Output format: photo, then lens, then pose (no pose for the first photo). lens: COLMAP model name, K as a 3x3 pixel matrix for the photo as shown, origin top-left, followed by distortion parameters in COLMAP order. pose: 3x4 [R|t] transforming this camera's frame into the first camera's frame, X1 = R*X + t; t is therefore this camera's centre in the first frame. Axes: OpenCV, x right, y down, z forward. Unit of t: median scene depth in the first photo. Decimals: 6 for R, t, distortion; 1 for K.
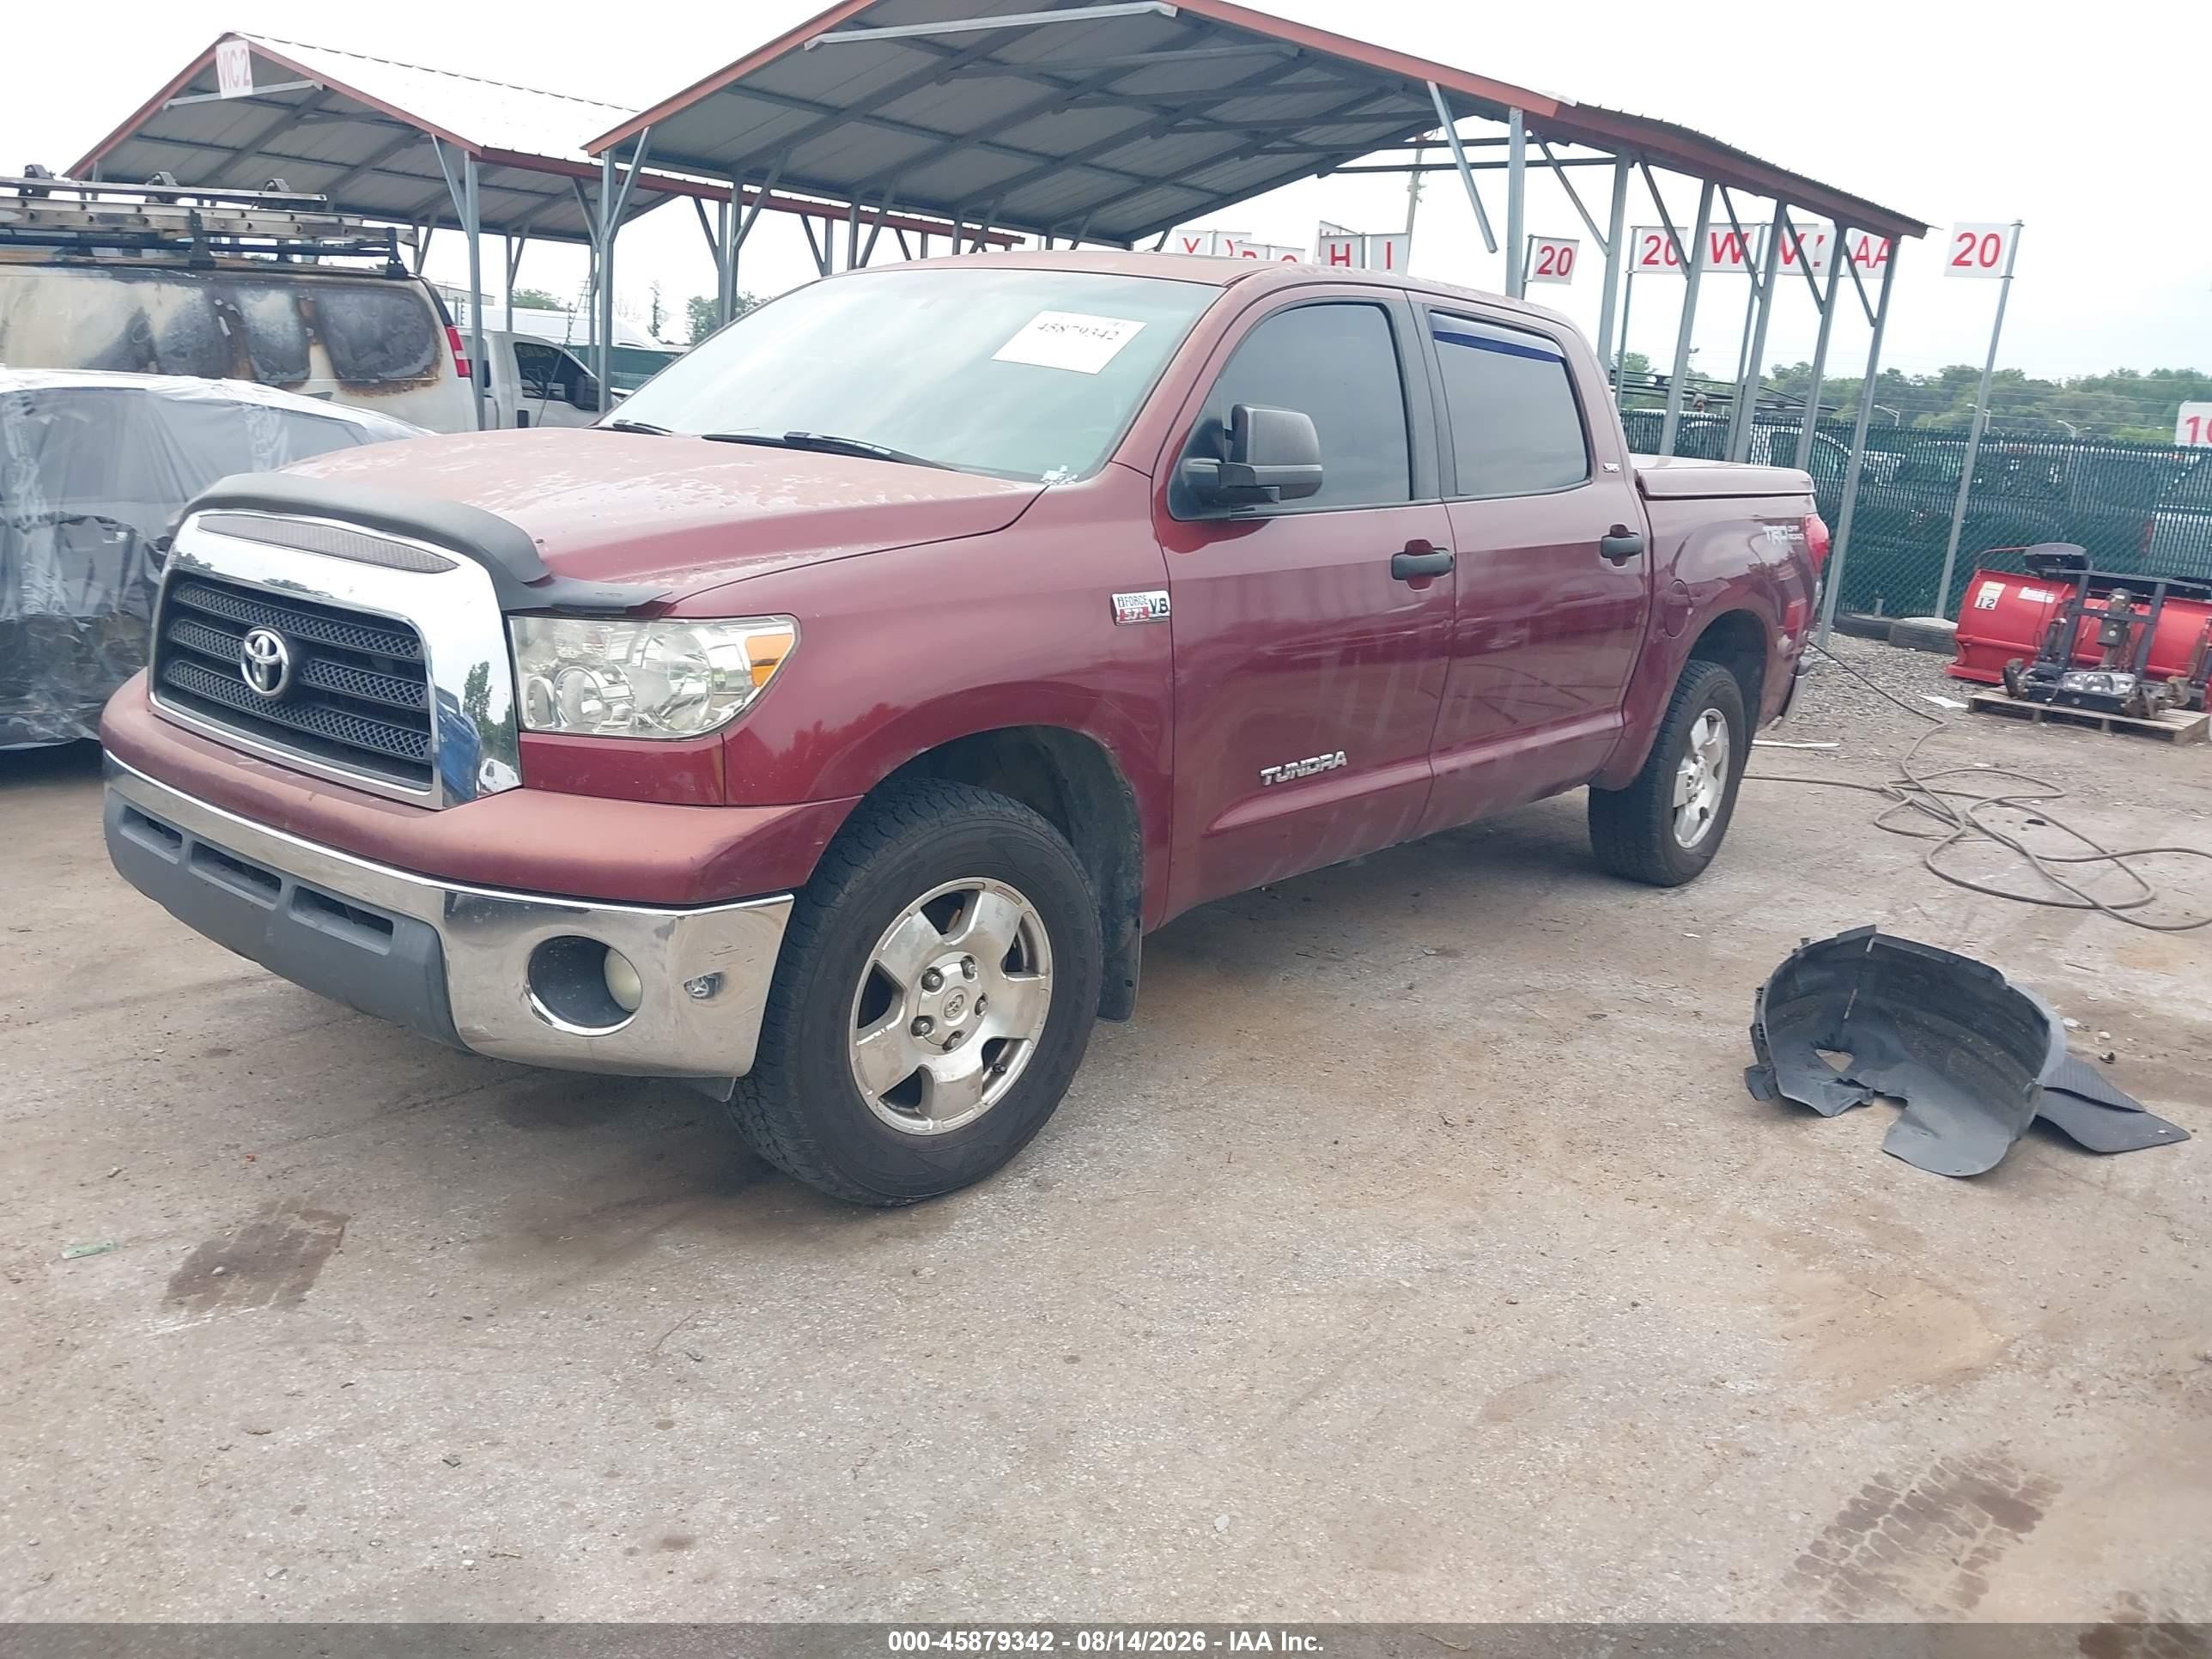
lens RADIAL K [[1736.5, 0, 1106.0], [0, 1736.5, 829.5], [0, 0, 1]] dist [0.007113, 0.001899]
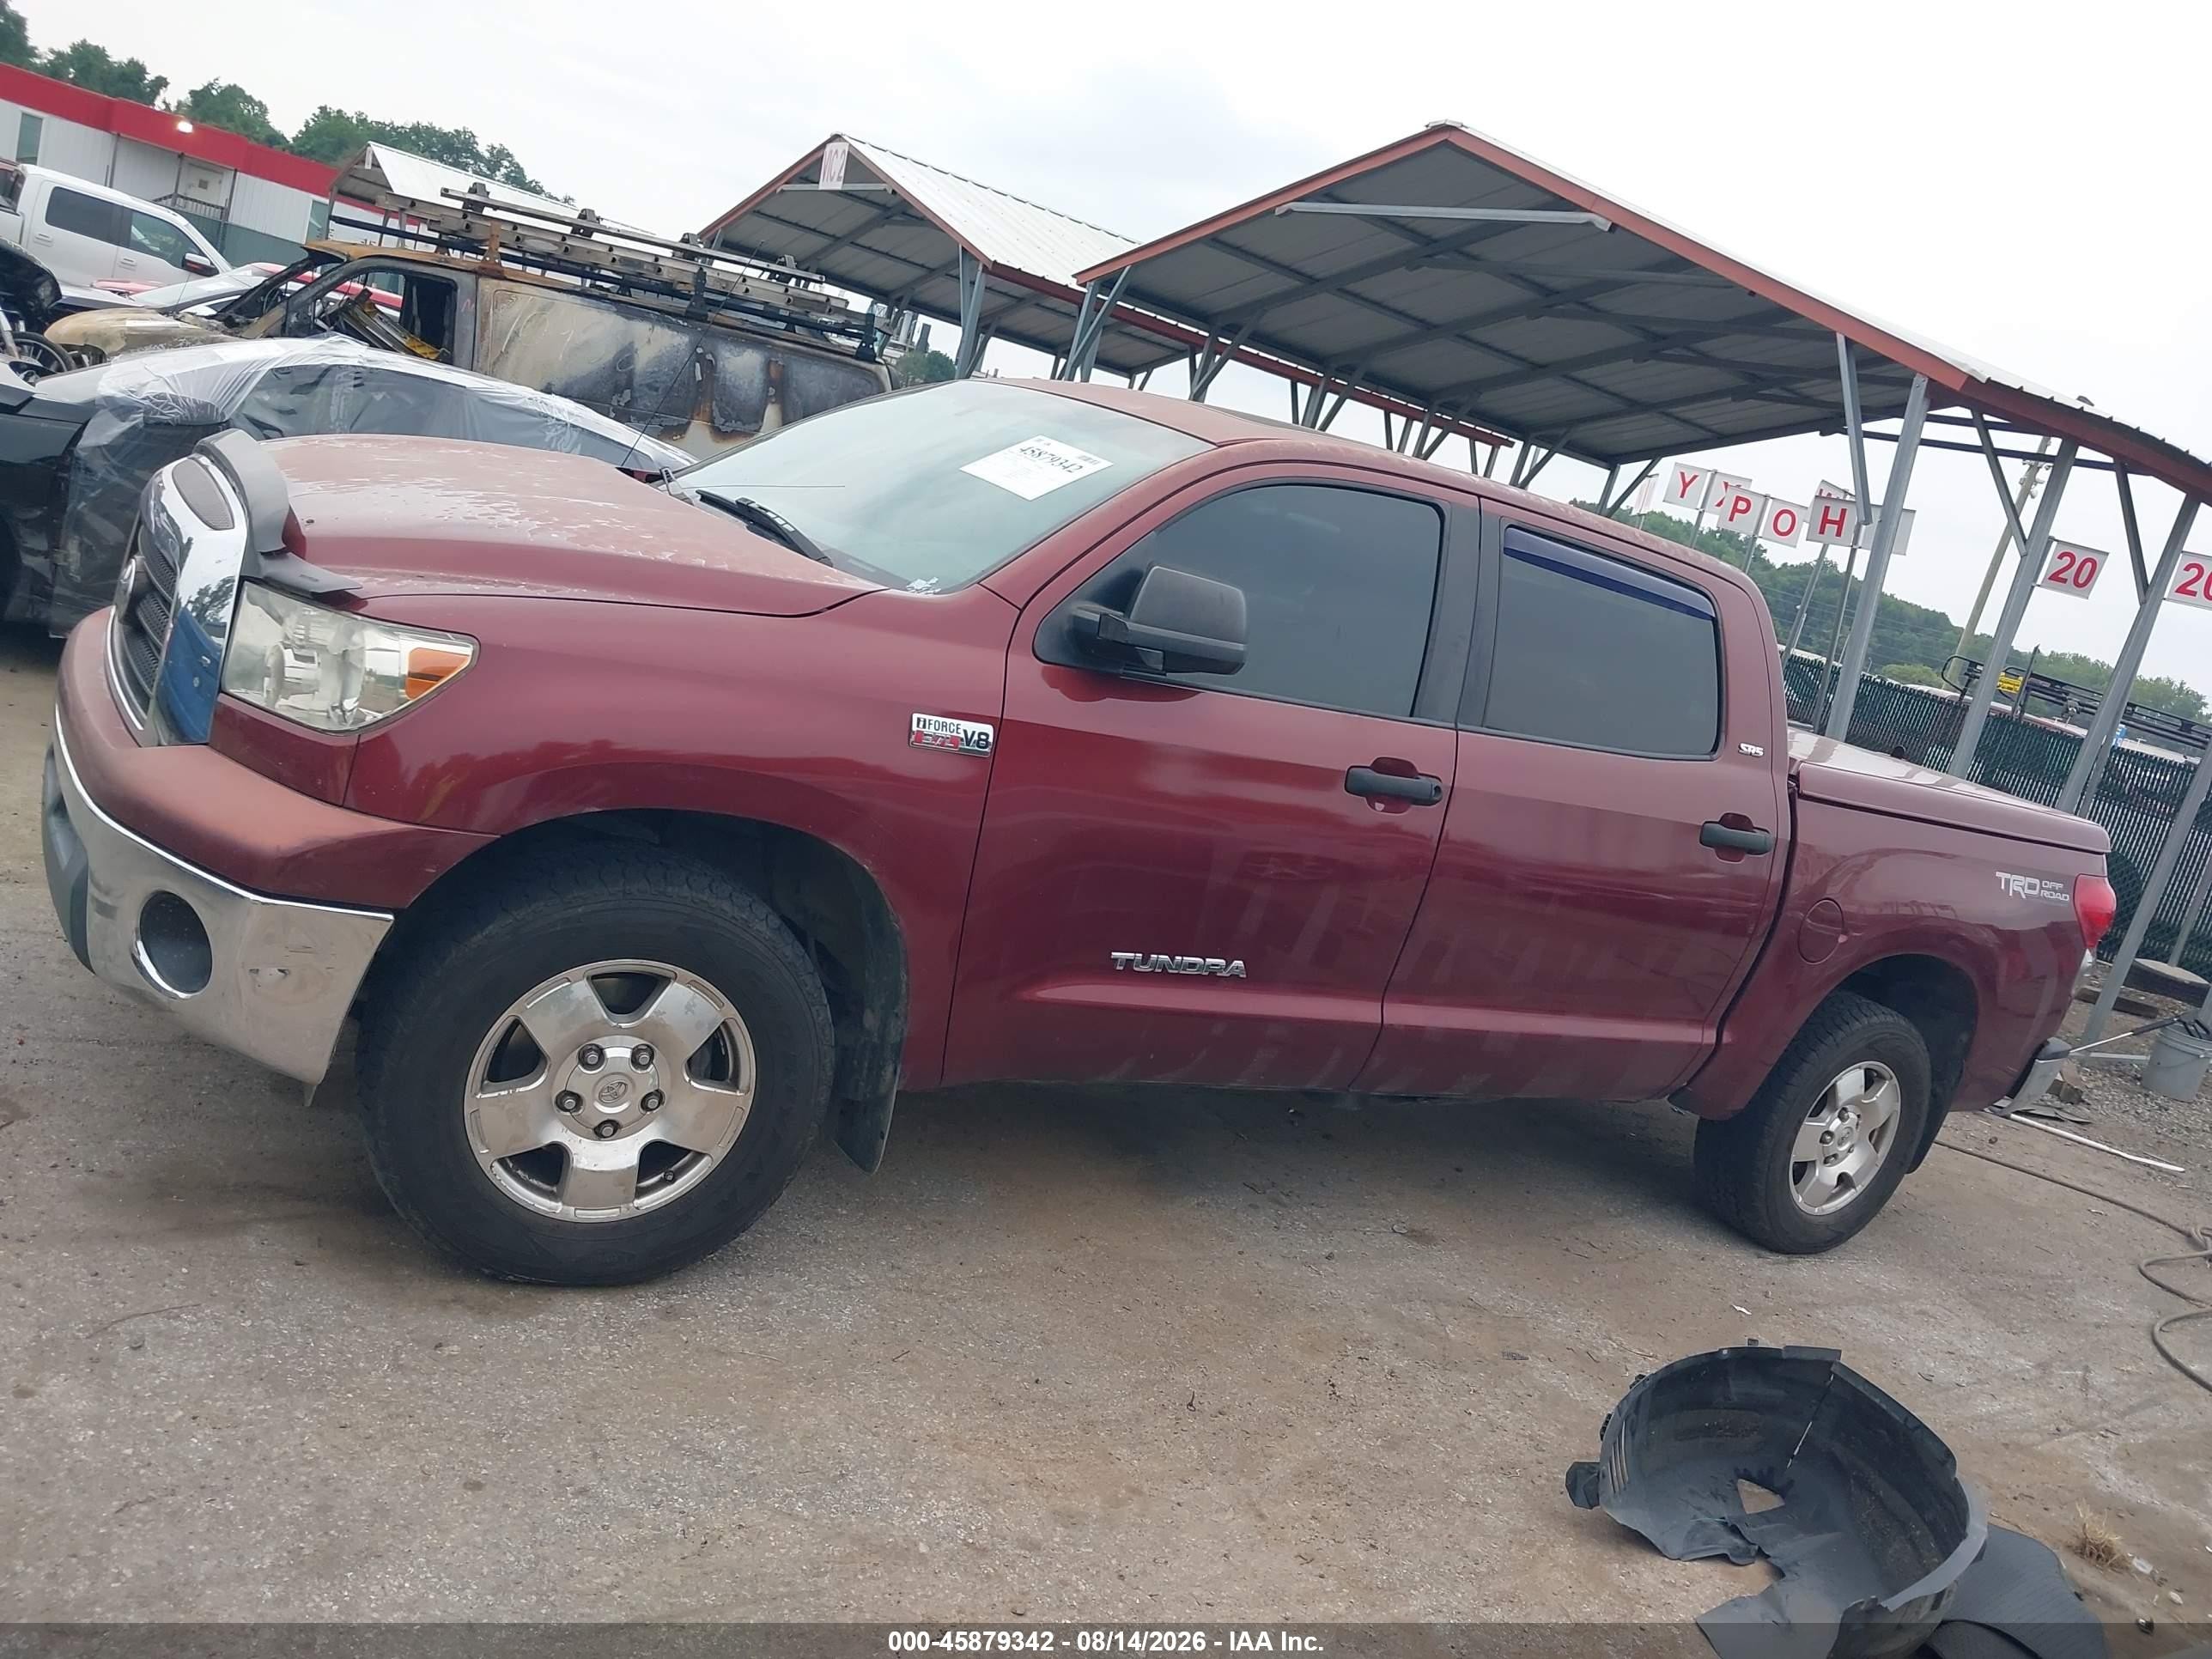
lens RADIAL K [[1748.8, 0, 1106.0], [0, 1748.8, 829.5], [0, 0, 1]] dist [0.008661, 0.003550]
pose [[0.931834, 0.243453, -0.269102, 0.198988], [-0.268756, 0.961276, -0.060981, -0.025295], [0.243835, 0.129147, 0.961179, 0.072605]]
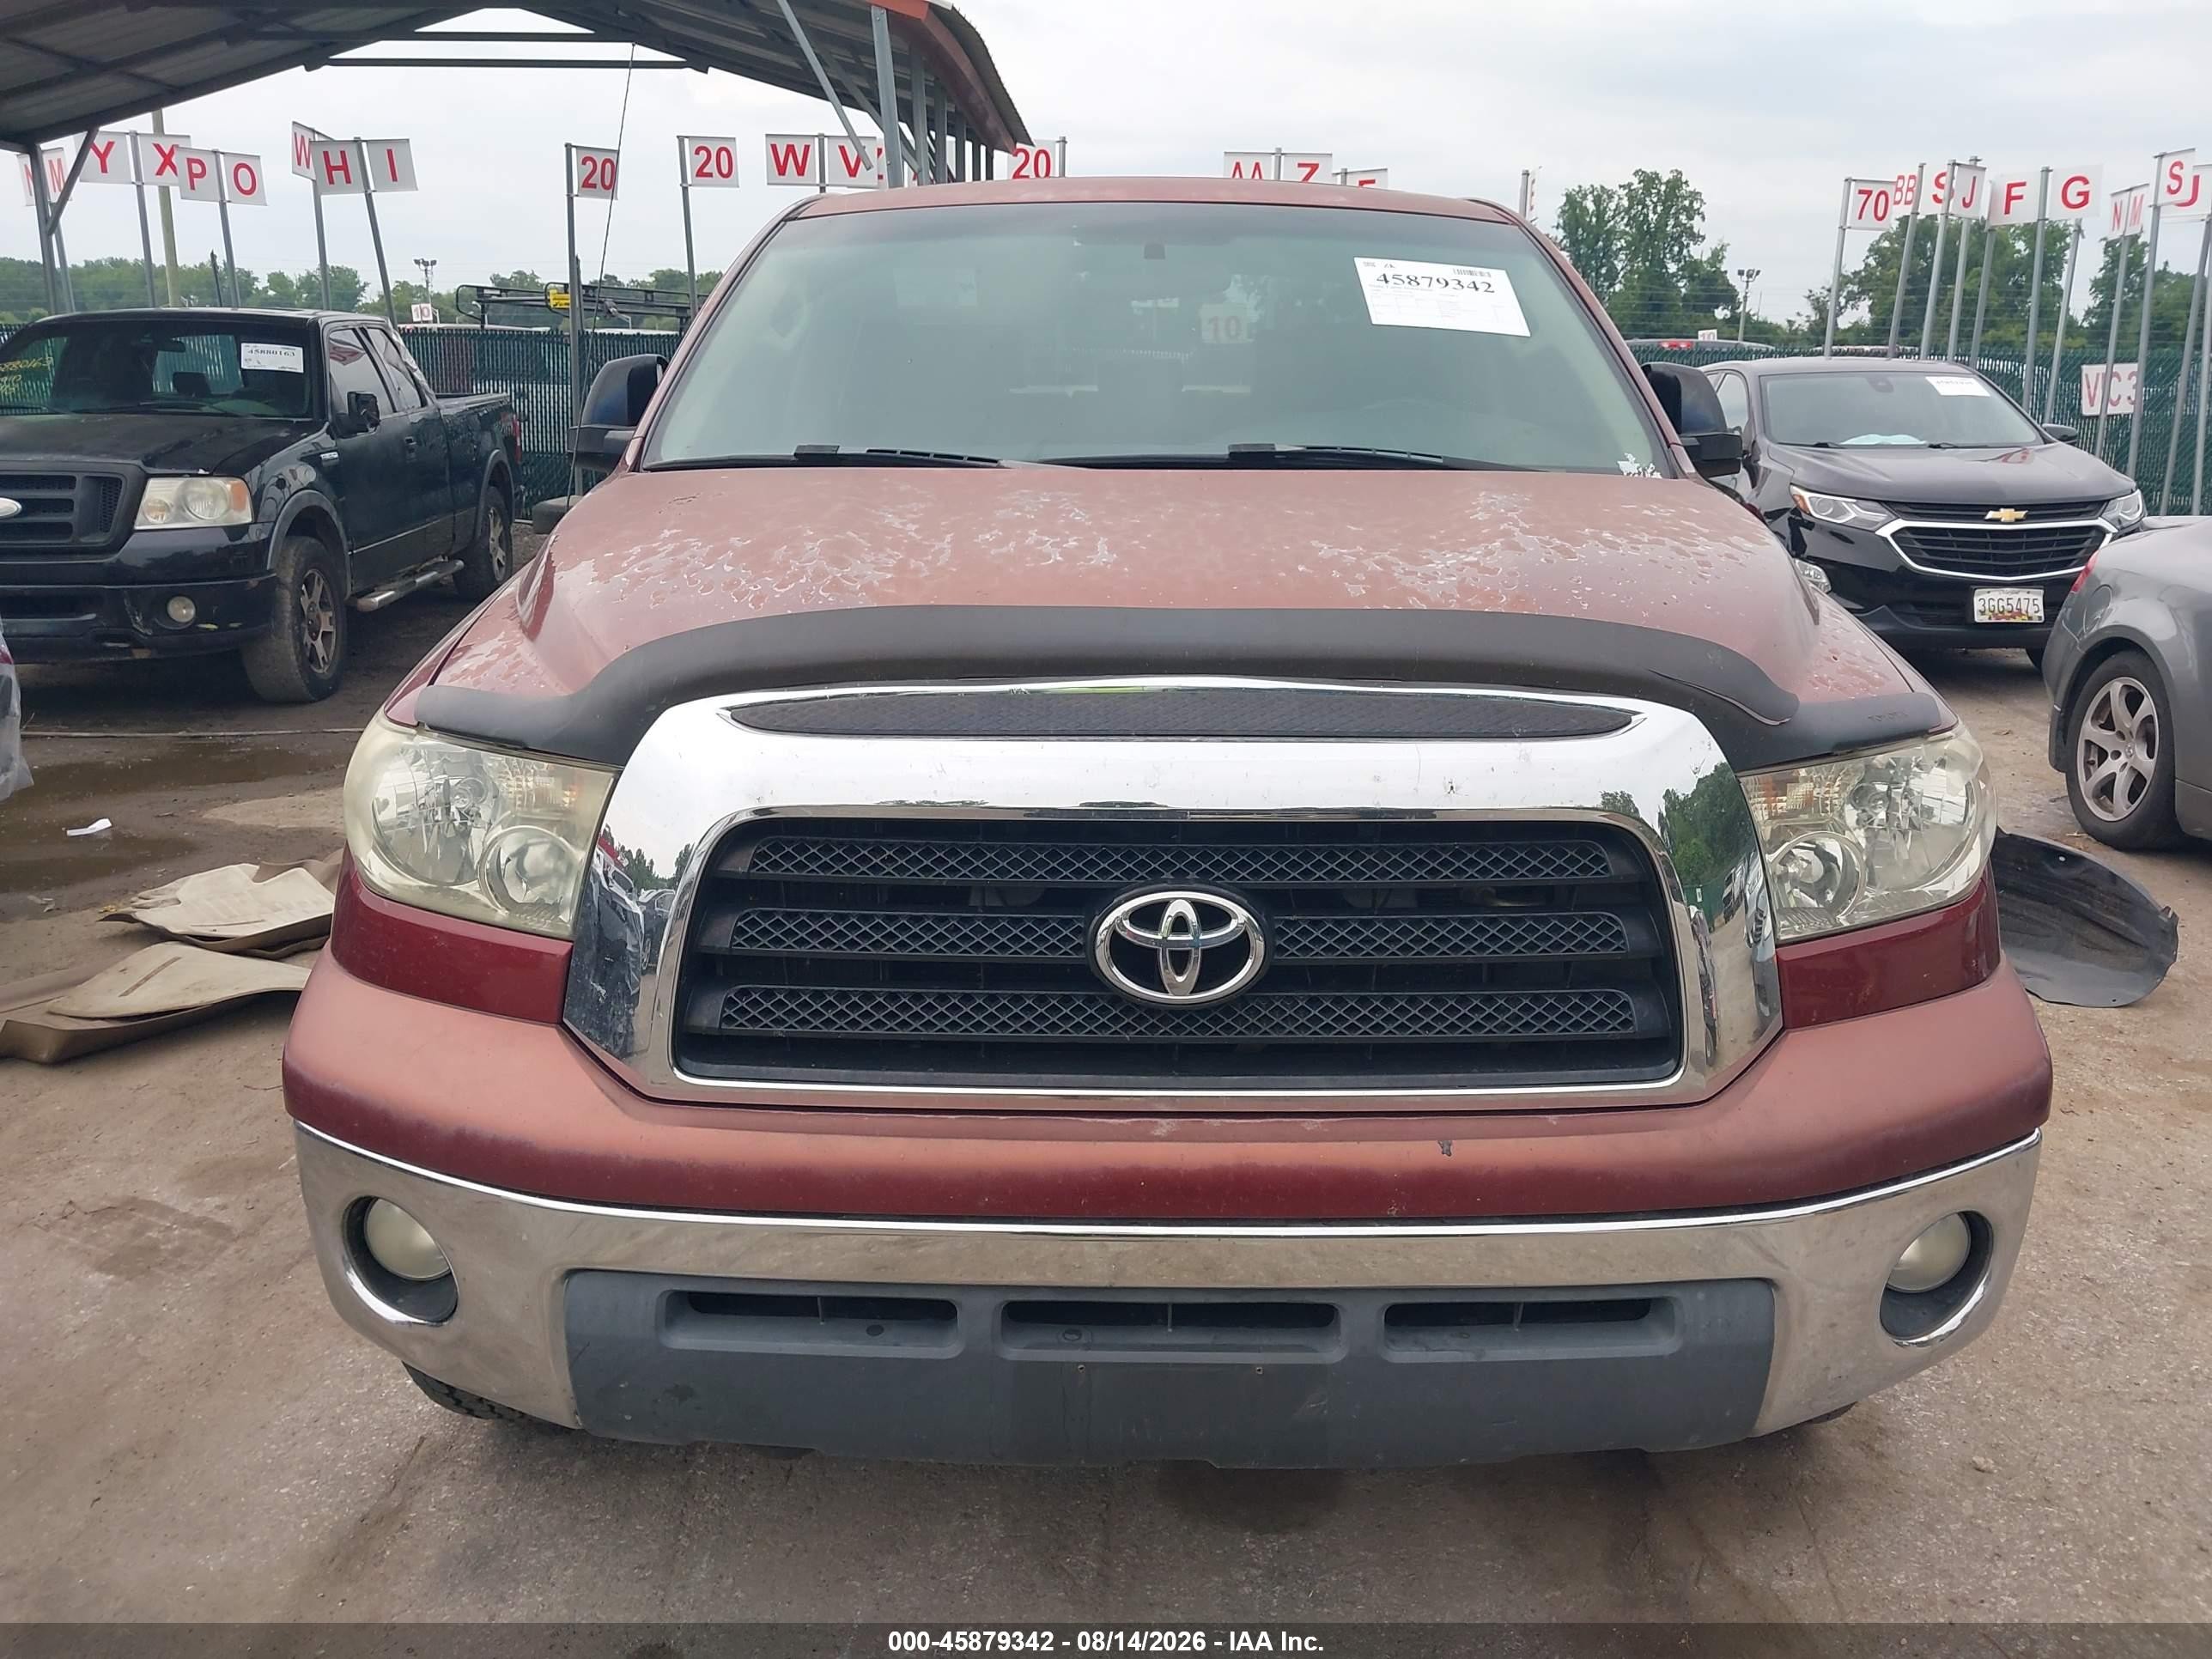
lens RADIAL K [[1748.8, 0, 1106.0], [0, 1748.8, 829.5], [0, 0, 1]] dist [0.008661, 0.003550]
pose [[0.777883, -0.220757, 0.588358, -0.445728], [0.194244, 0.974882, 0.108970, -0.107244], [-0.597635, 0.029519, 0.801224, 0.306138]]
